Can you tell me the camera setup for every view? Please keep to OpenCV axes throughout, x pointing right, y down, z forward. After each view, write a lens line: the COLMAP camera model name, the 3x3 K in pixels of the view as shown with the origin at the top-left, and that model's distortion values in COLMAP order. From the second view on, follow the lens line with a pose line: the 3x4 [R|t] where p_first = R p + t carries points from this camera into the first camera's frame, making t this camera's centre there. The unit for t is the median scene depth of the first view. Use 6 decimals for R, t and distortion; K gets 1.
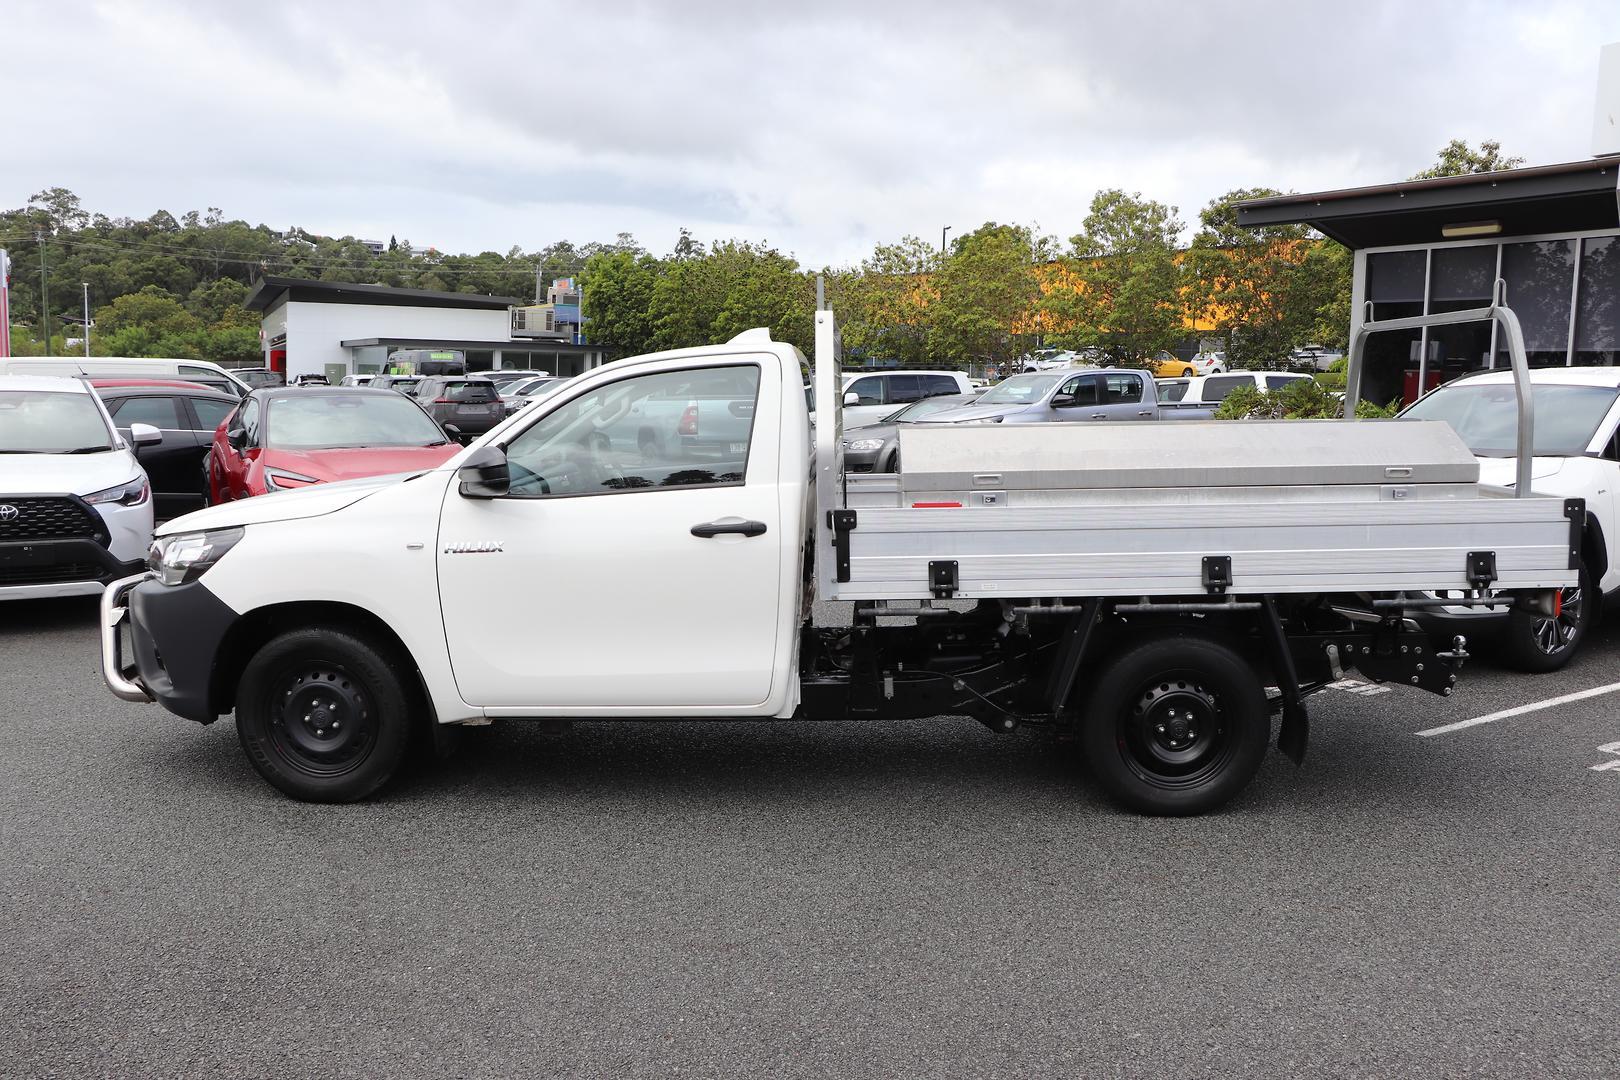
lens RADIAL K [[1373.9, 0, 810.0], [0, 1373.9, 540.0], [0, 0, 1]] dist [-0.178008, 0.177953]
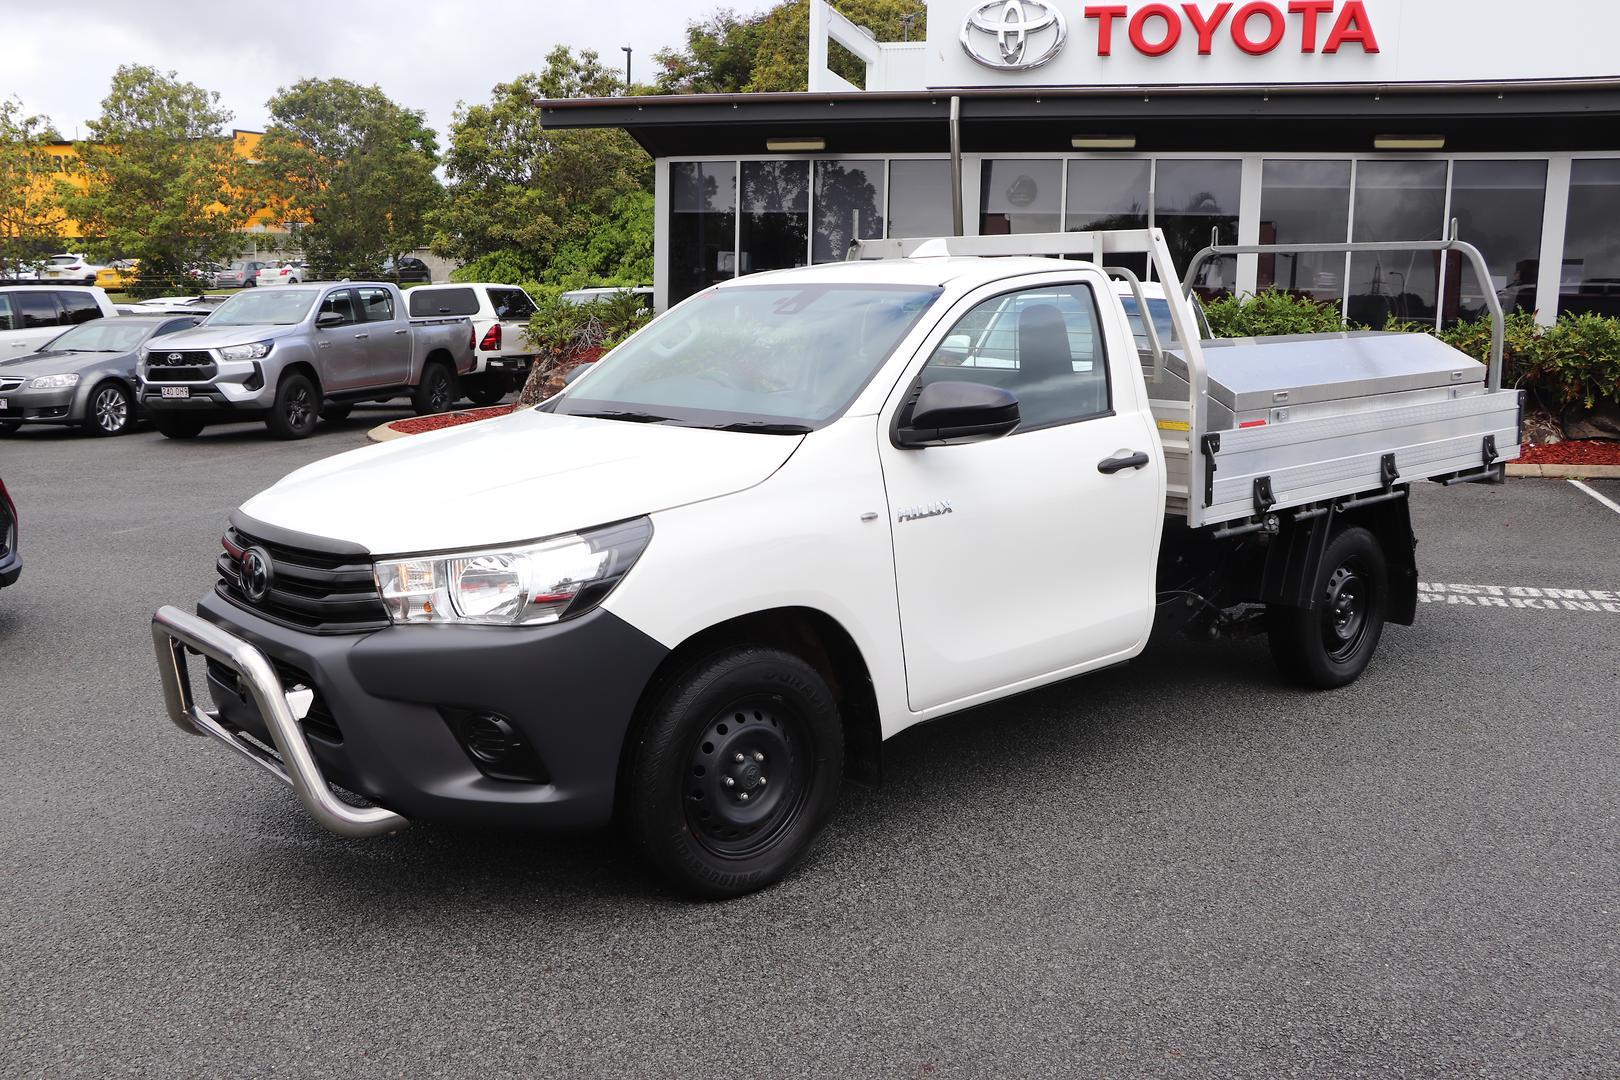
lens RADIAL K [[1492.7, 0, 810.0], [0, 1492.7, 540.0], [0, 0, 1]] dist [-0.142132, 0.237022]
pose [[0.730681, -0.111577, 0.673540, -0.874794], [0.078465, 0.993742, 0.079500, -0.051100], [-0.678195, -0.005240, 0.734863, 0.396039]]
